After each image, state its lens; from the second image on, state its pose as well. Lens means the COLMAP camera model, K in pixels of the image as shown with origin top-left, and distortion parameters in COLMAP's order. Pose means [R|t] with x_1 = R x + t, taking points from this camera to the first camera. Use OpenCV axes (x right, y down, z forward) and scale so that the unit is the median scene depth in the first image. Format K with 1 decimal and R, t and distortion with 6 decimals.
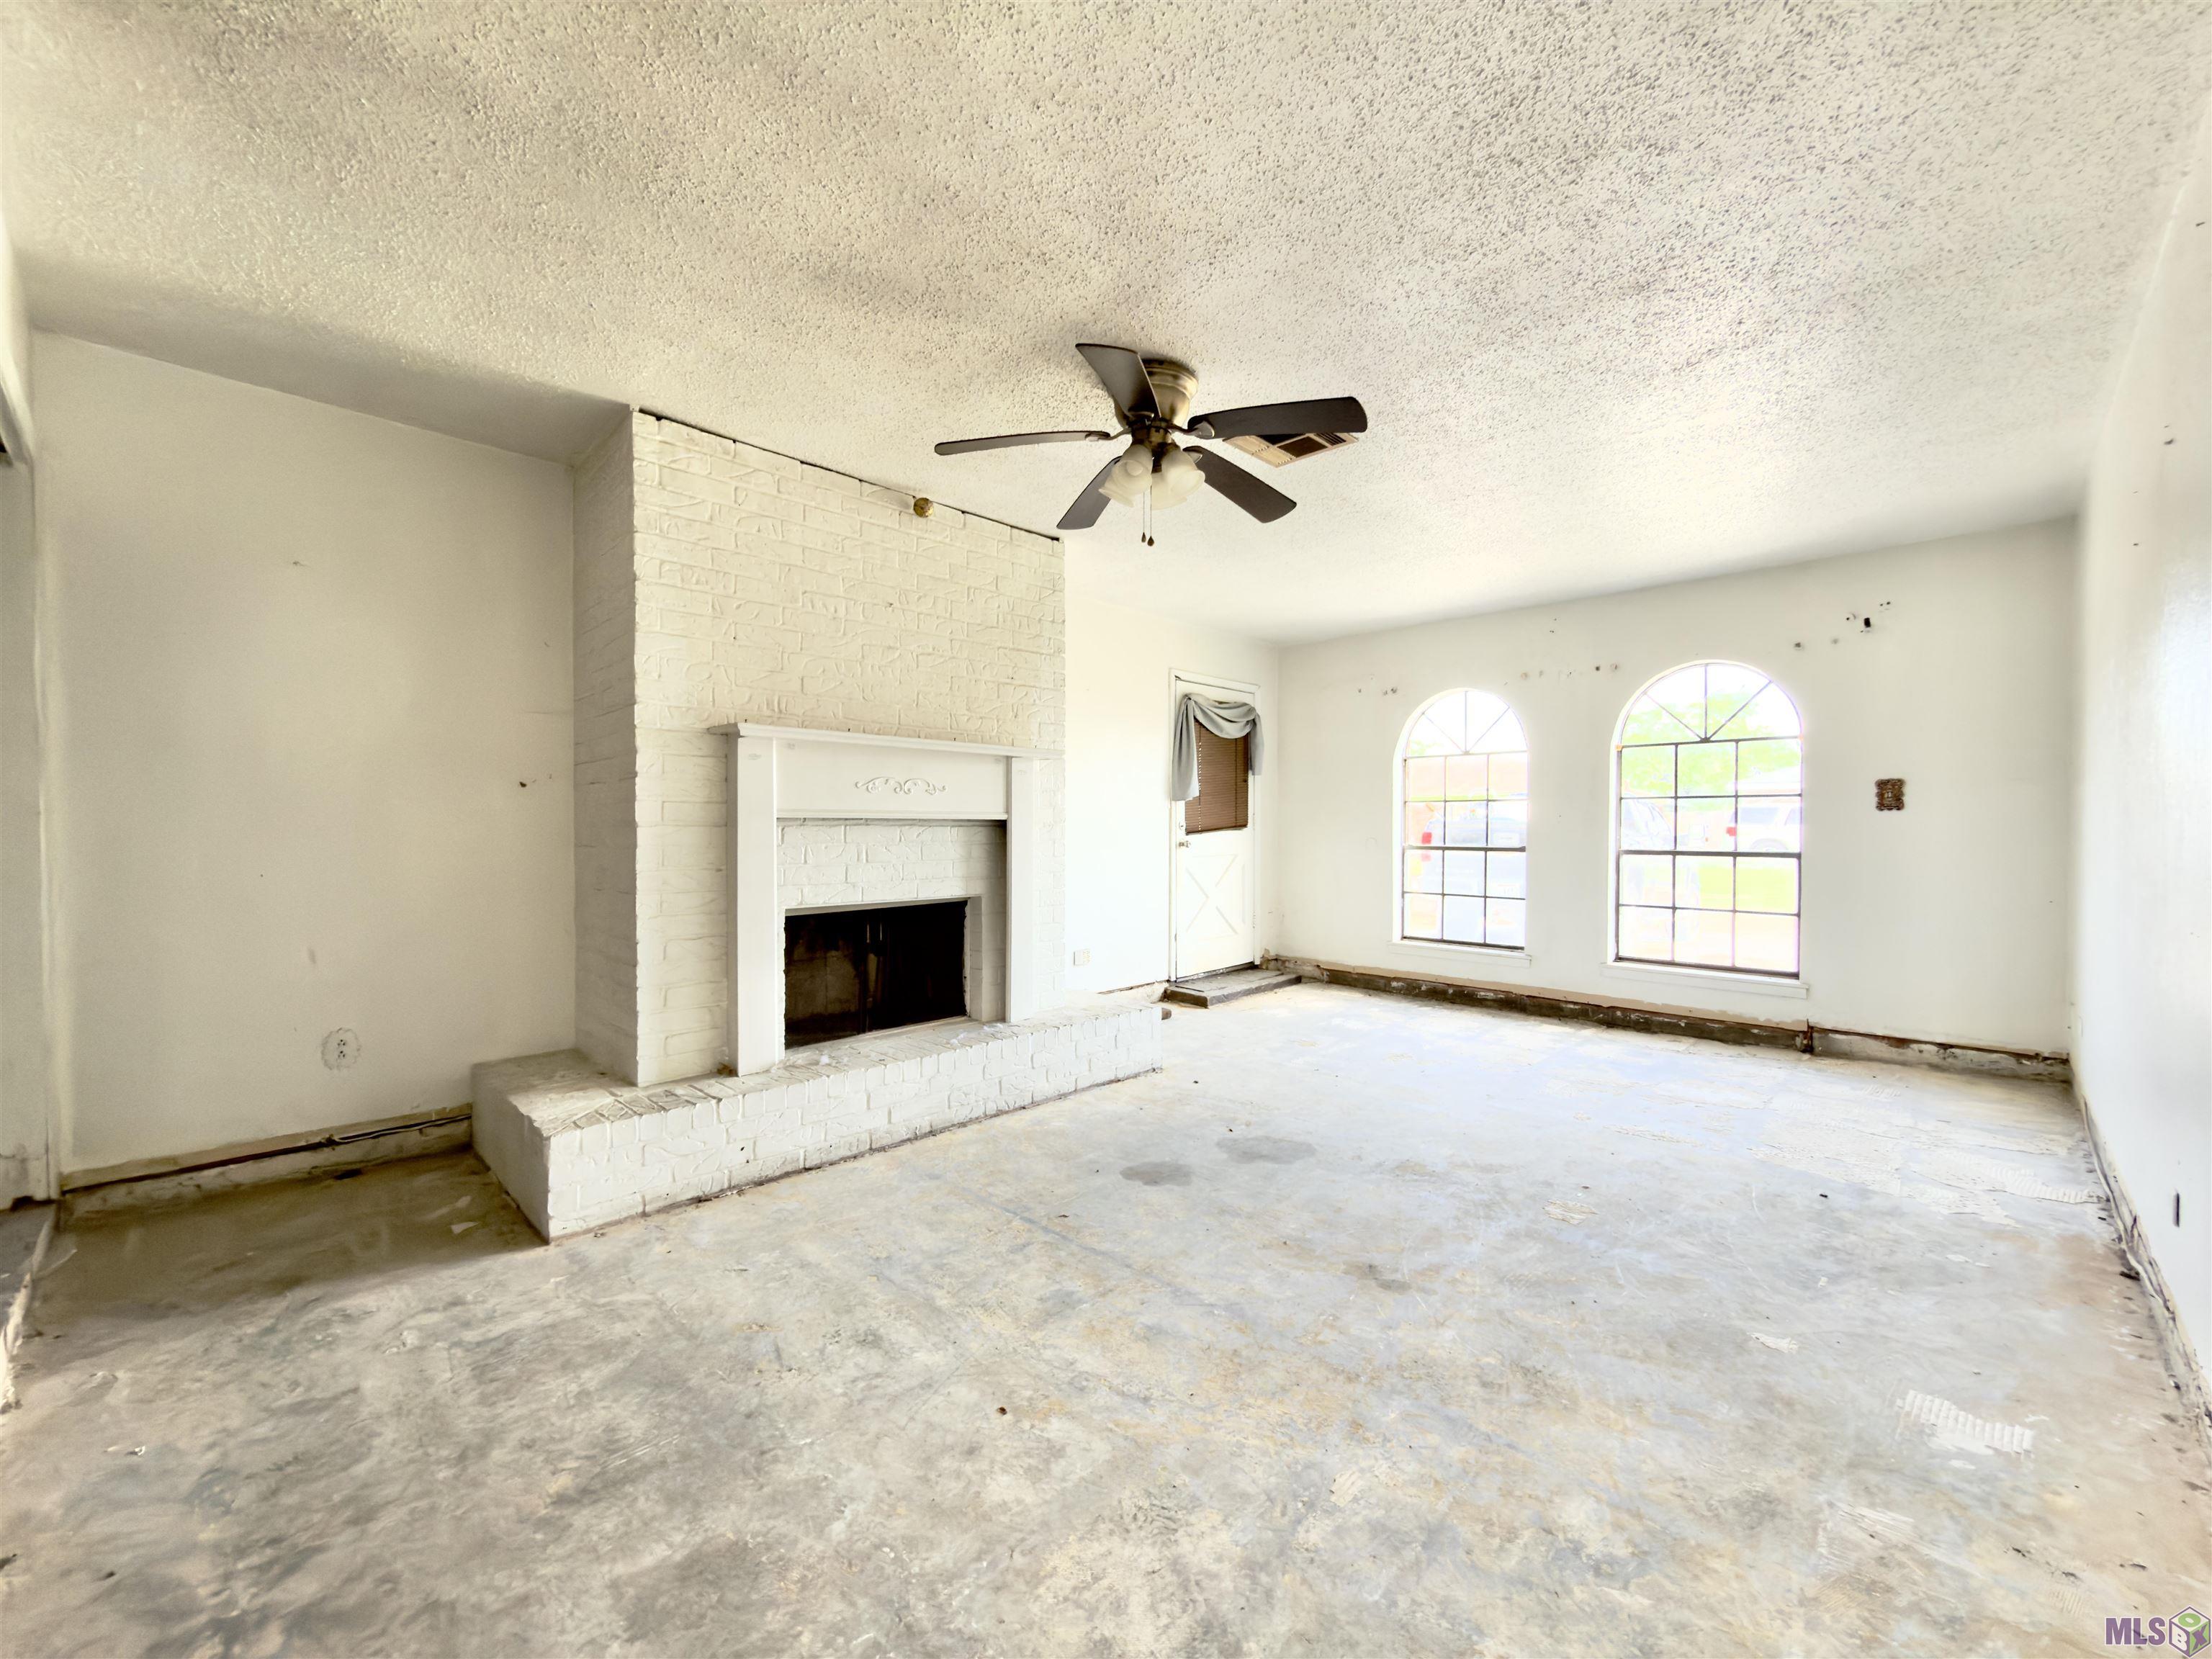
lens RADIAL K [[878.2, 0, 1106.0], [0, 878.2, 829.5], [0, 0, 1]] dist [-0.001142, 0.000066]
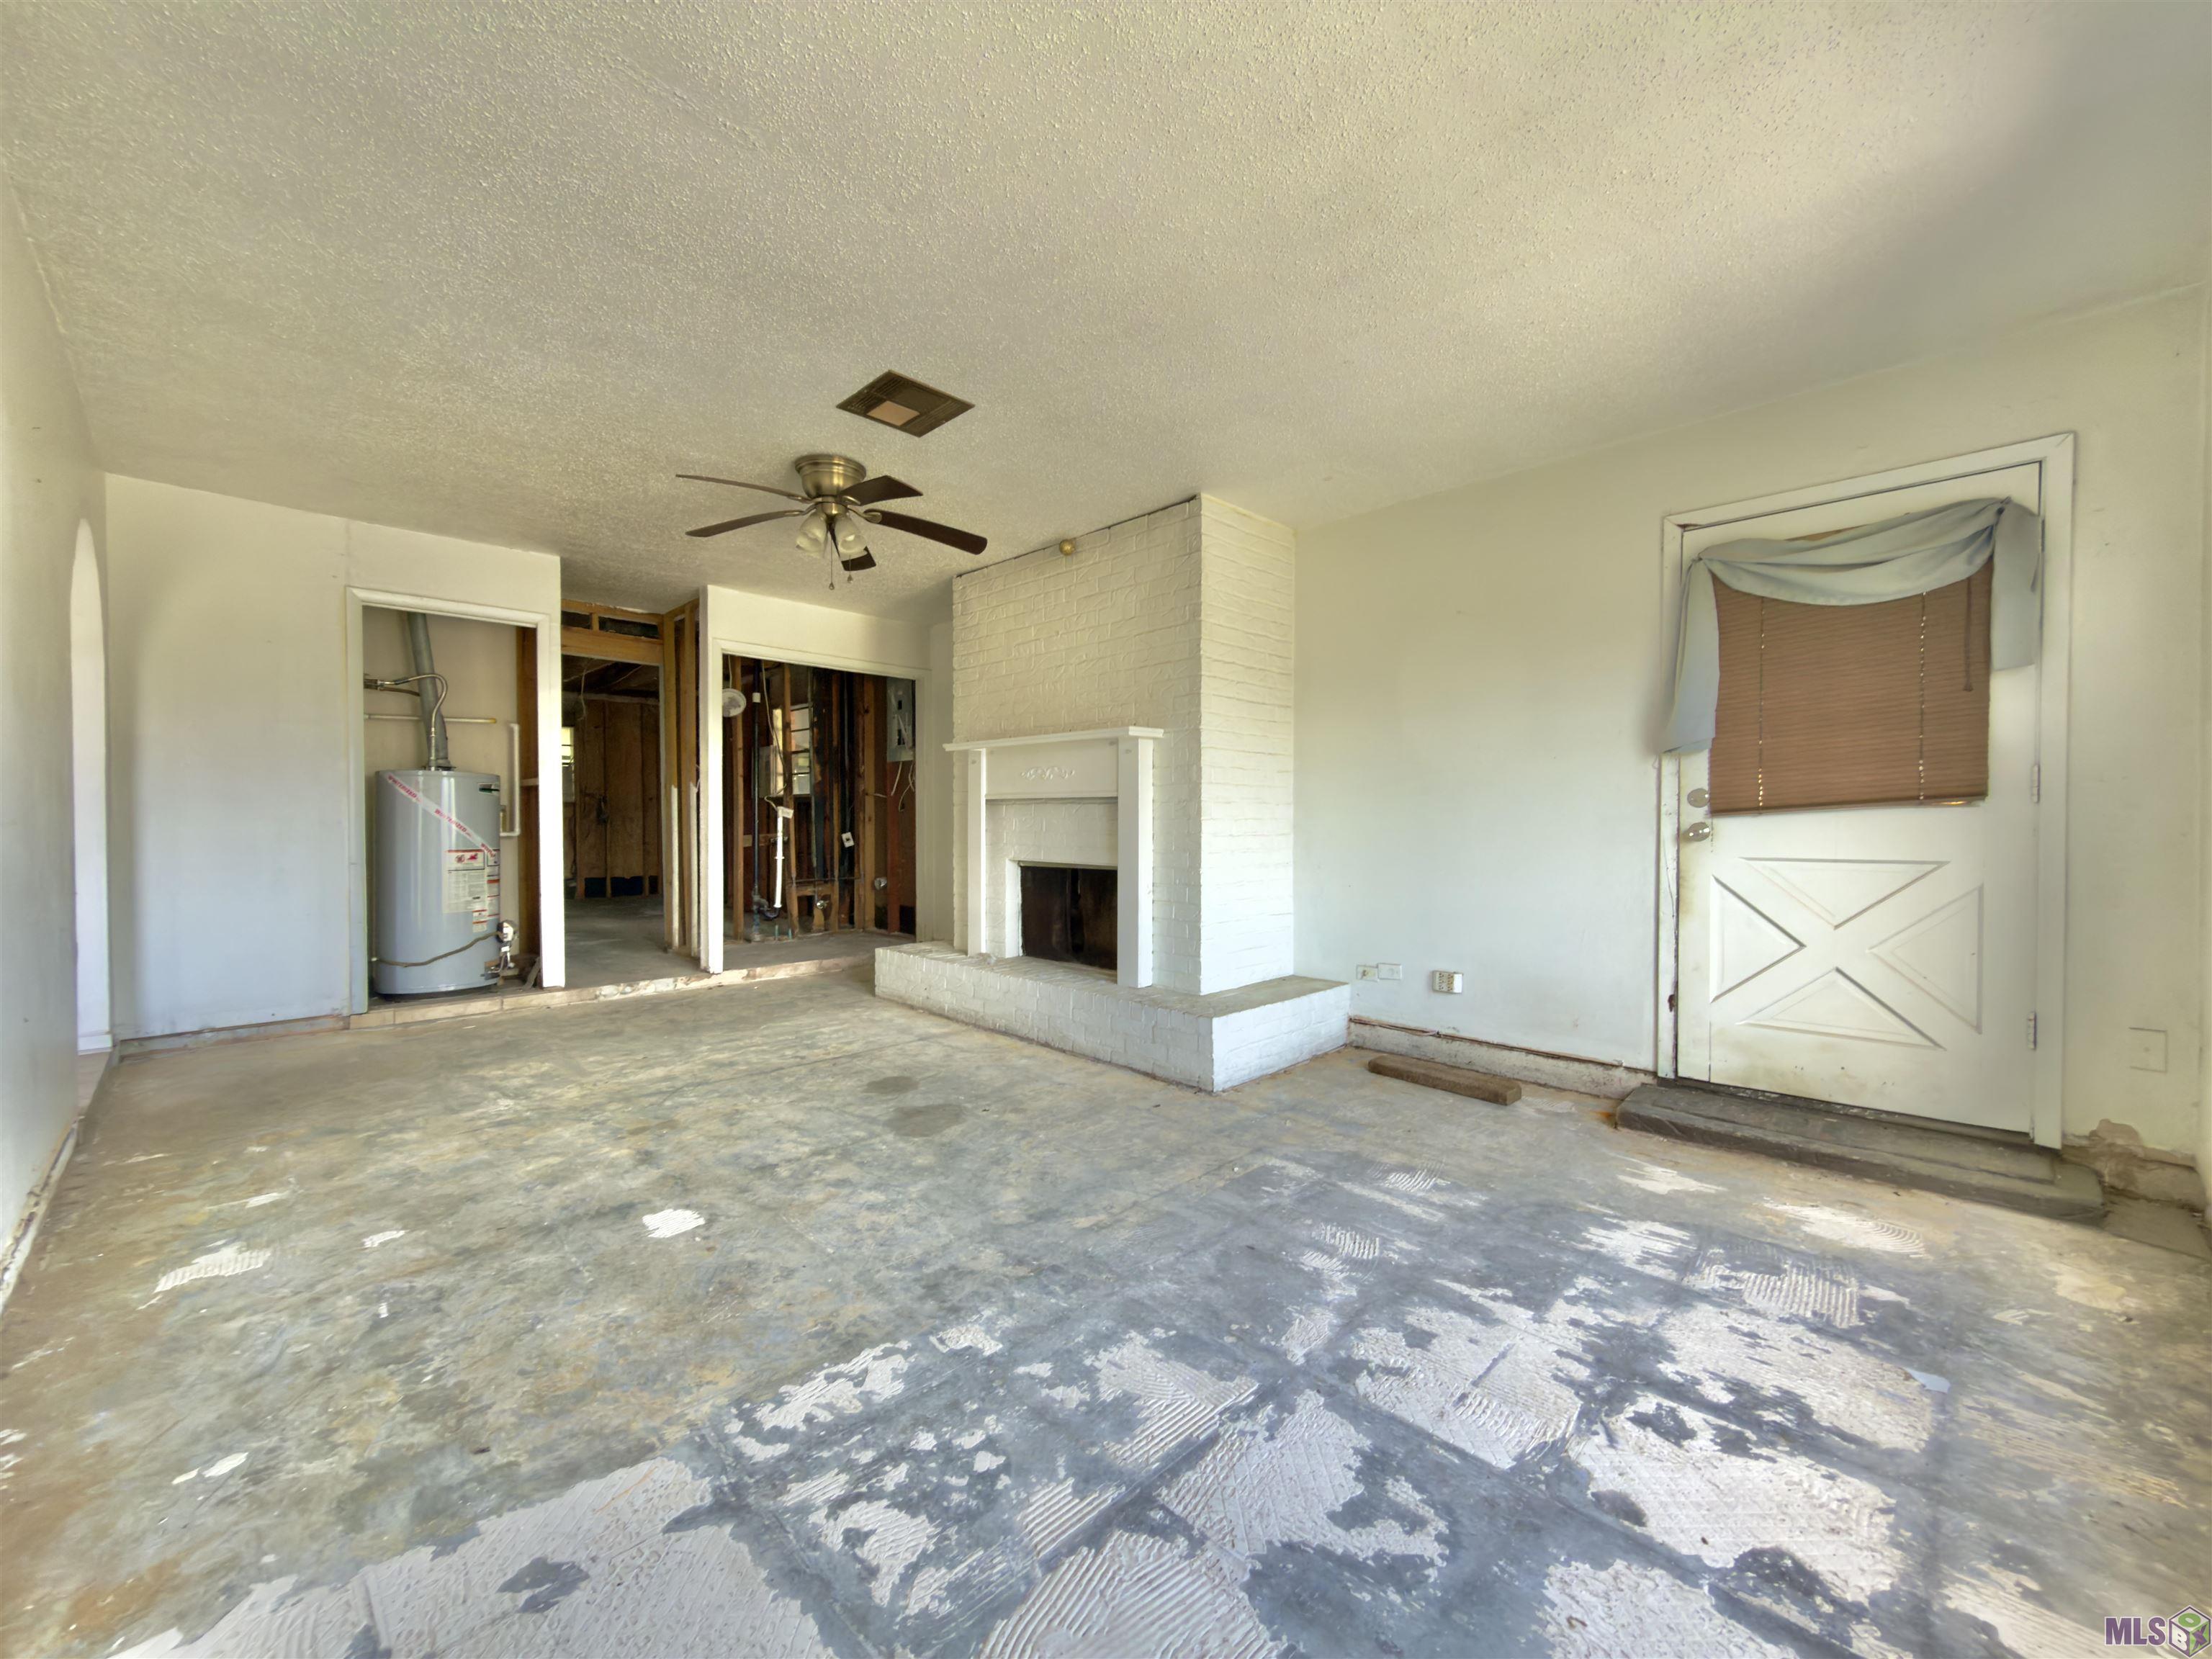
lens RADIAL K [[878.2, 0, 1106.0], [0, 878.2, 829.5], [0, 0, 1]] dist [-0.001142, 0.000066]
pose [[-0.003377, 0.010361, -0.999941, 1.097072], [-0.006008, 0.999928, 0.010382, 0.020281], [0.999976, 0.006043, -0.003314, 1.123232]]
